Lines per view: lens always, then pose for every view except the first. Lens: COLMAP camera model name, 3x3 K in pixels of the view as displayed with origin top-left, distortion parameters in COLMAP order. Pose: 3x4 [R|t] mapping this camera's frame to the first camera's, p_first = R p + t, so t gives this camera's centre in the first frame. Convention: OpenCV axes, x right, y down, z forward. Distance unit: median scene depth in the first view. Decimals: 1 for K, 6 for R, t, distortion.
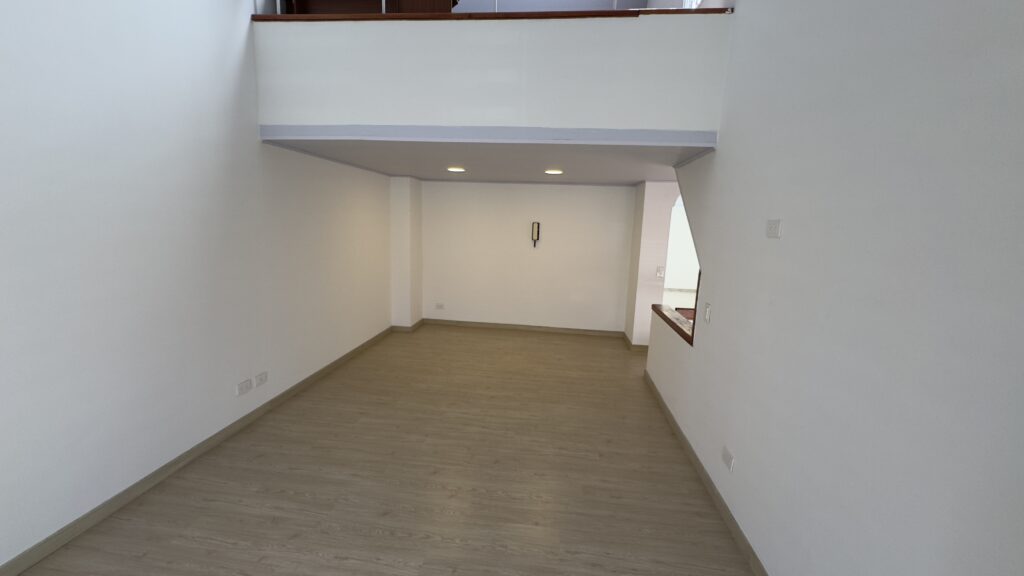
lens RADIAL K [[408.2, 0, 512.2], [0, 408.2, 288.2], [0, 0, 1]] dist [-0.004339, -0.000041]
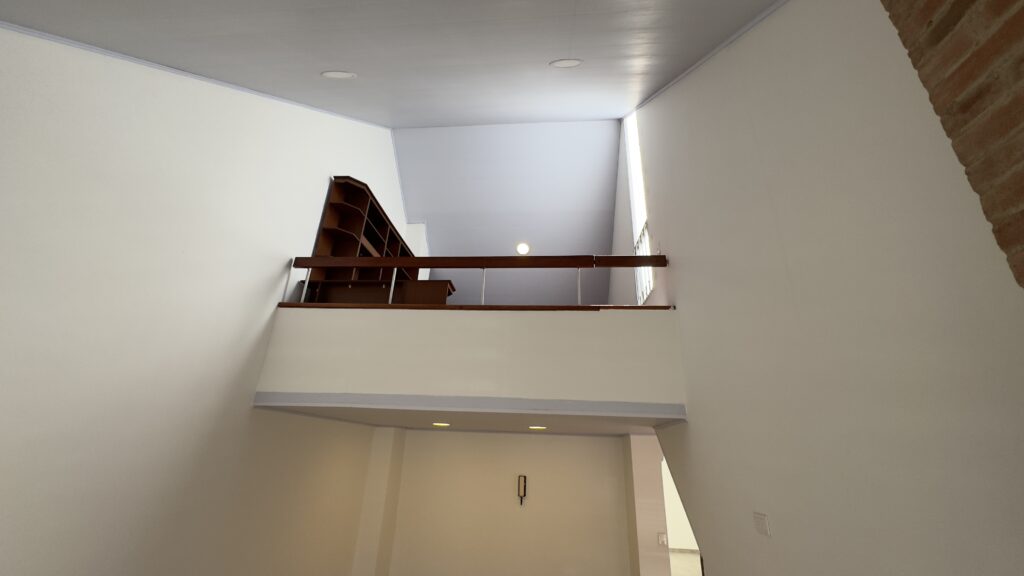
lens RADIAL K [[408.2, 0, 512.4], [0, 408.2, 286.1], [0, 0, 1]] dist [-0.004339, -0.000041]
pose [[0.999674, 0.010008, 0.023478, 0.018439], [0.003771, 0.851904, -0.523685, -0.082259], [-0.025242, 0.523603, 0.851589, -0.064751]]
